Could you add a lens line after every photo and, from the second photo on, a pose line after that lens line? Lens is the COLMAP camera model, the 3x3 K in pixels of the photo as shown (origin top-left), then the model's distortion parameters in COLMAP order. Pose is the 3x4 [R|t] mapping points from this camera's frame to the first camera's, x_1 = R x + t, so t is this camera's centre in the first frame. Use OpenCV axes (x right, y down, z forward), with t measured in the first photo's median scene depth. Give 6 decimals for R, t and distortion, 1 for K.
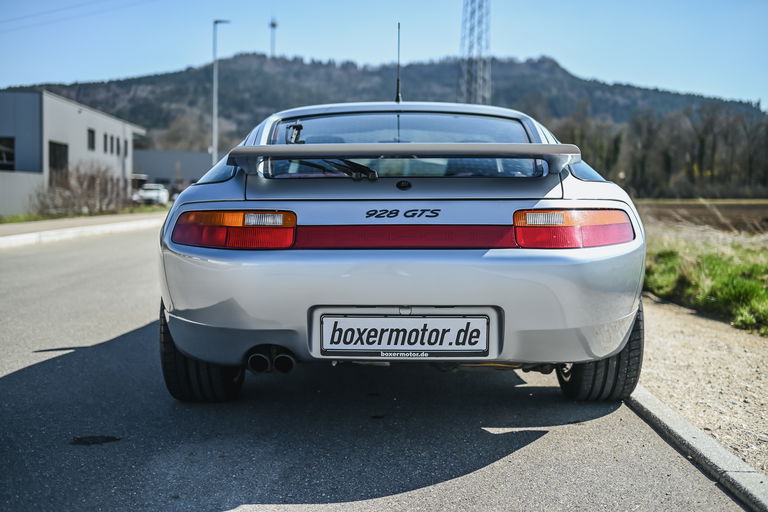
lens RADIAL K [[886.0, 0, 406.8], [0, 886.0, 279.0], [0, 0, 1]] dist [0.007468, 0.000000]
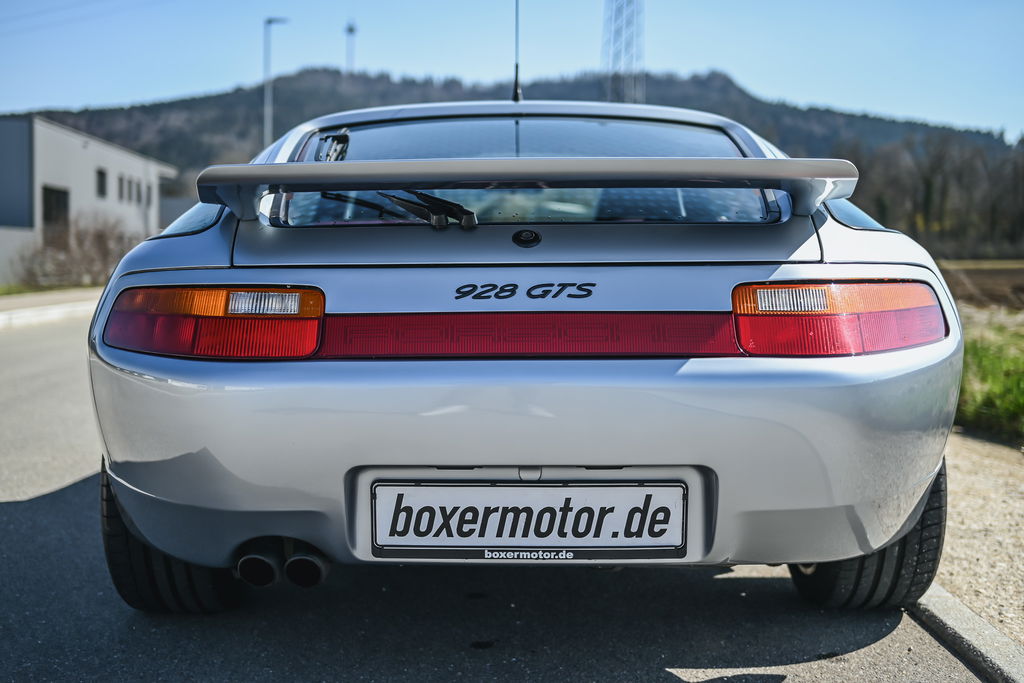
lens RADIAL K [[1181.4, 0, 519.5], [0, 1181.4, 382.0], [0, 0, 1]] dist [0.007468, 0.000000]
pose [[0.999946, -0.003027, -0.009935, -0.000746], [0.003132, 0.999939, 0.010554, -0.026596], [0.009903, -0.010585, 0.999895, 0.288640]]
